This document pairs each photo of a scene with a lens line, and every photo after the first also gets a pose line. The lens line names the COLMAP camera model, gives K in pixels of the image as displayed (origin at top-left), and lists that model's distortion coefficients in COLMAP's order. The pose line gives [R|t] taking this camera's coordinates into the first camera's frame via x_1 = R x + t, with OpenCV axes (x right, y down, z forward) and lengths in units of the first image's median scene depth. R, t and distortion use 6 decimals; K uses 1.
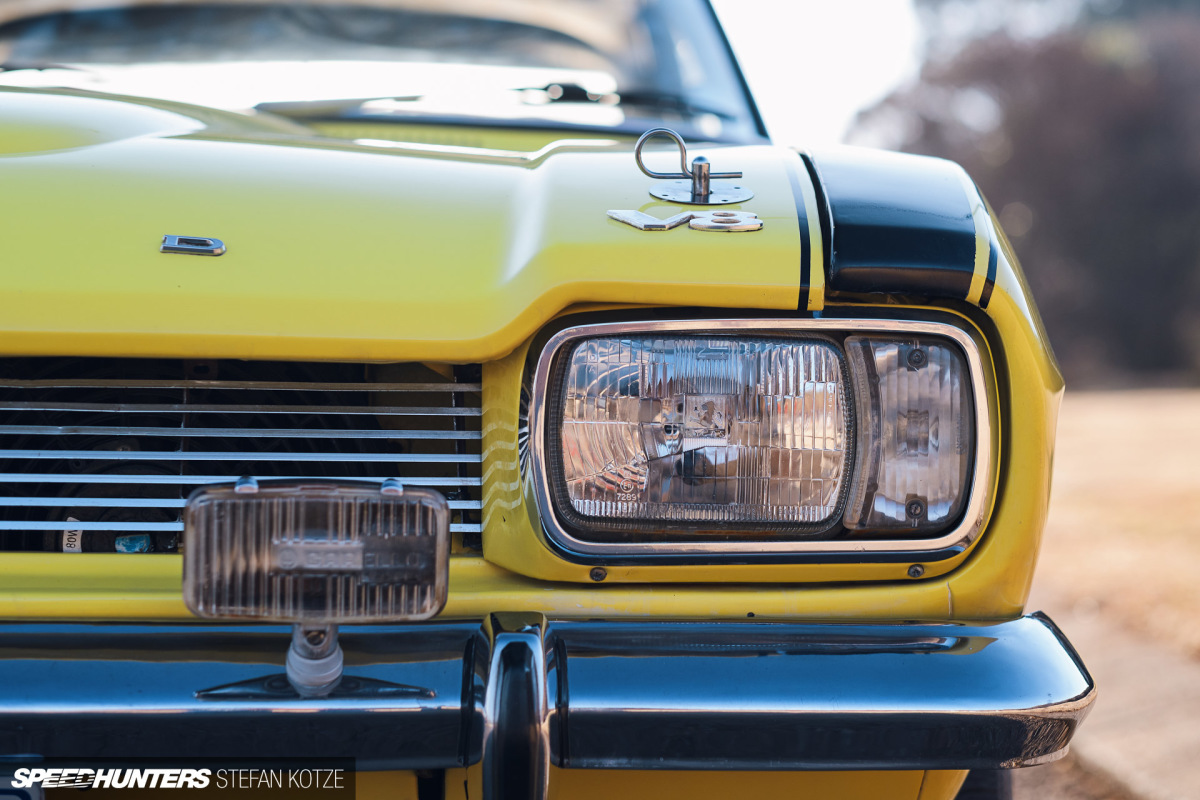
lens RADIAL K [[3118.5, 0, 600.0], [0, 3118.5, 400.0], [0, 0, 1]] dist [0.066354, 0.103473]
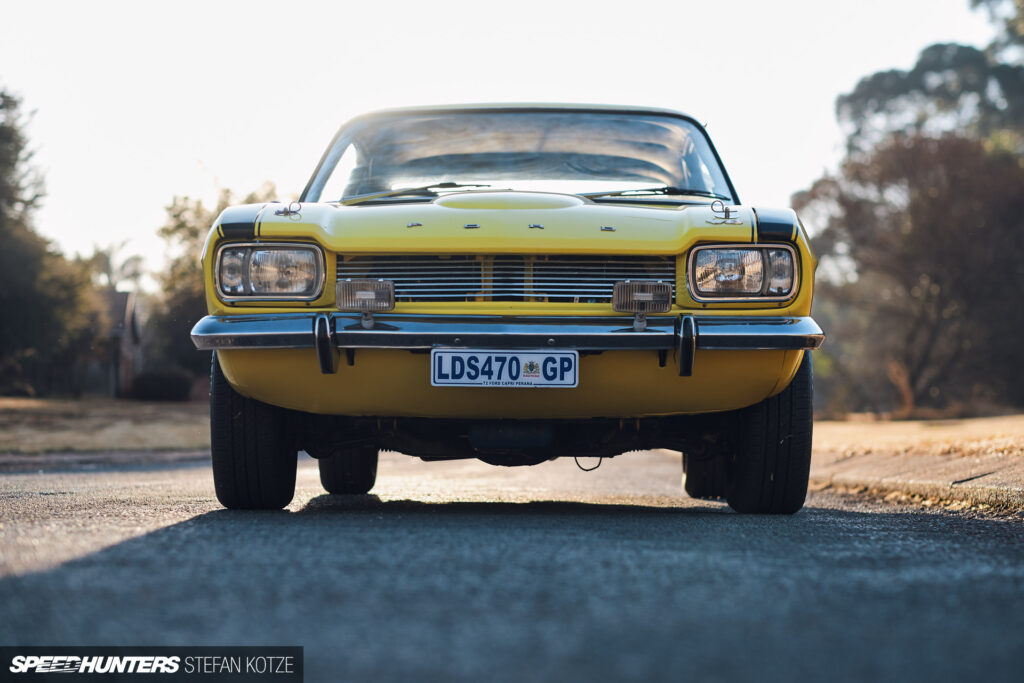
lens RADIAL K [[2661.1, 0, 512.0], [0, 2661.1, 341.5], [0, 0, 1]] dist [0.066354, 0.103473]
pose [[0.999624, -0.008107, -0.026201, -0.166831], [0.007041, 0.999154, -0.040520, 0.248328], [0.026507, 0.040321, 0.998835, -2.601297]]
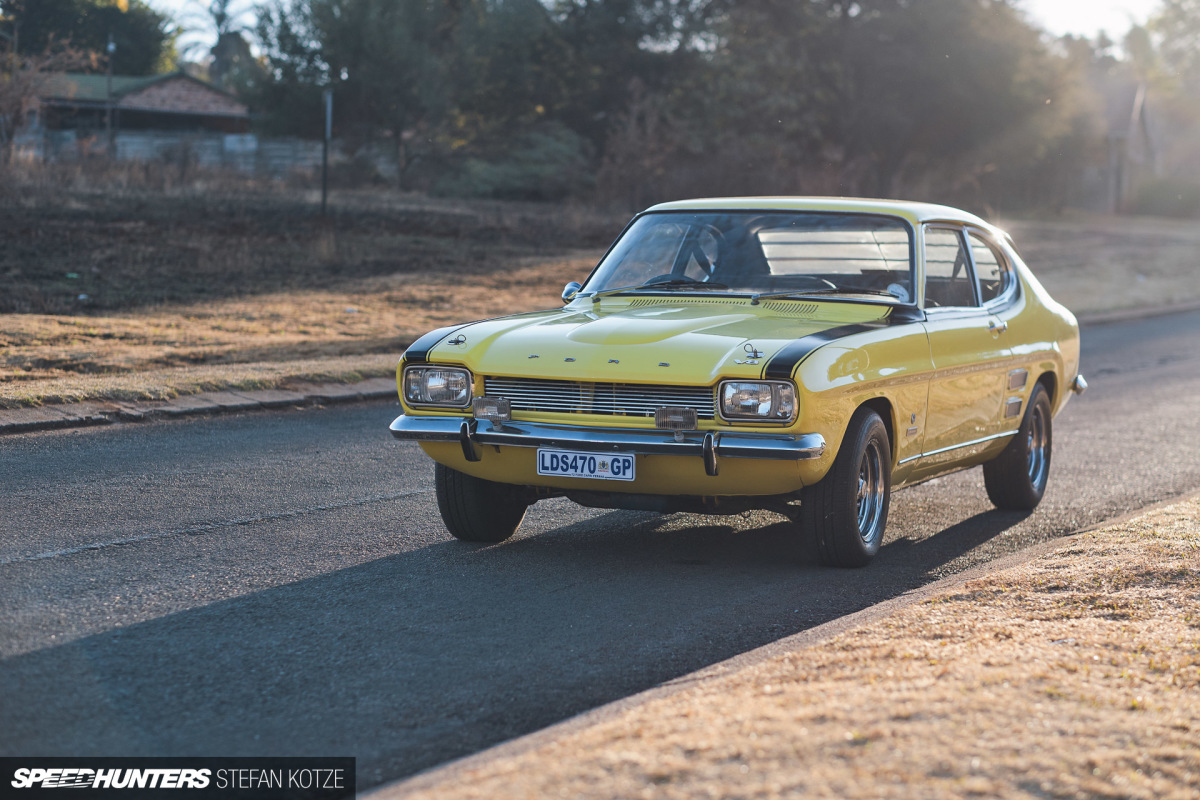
lens RADIAL K [[3118.5, 0, 600.0], [0, 3118.5, 400.0], [0, 0, 1]] dist [0.066354, 0.103473]
pose [[0.926039, 0.031379, -0.376121, 1.922653], [-0.015843, 0.998891, 0.044329, -0.236669], [0.377095, -0.035092, 0.925509, -4.365514]]
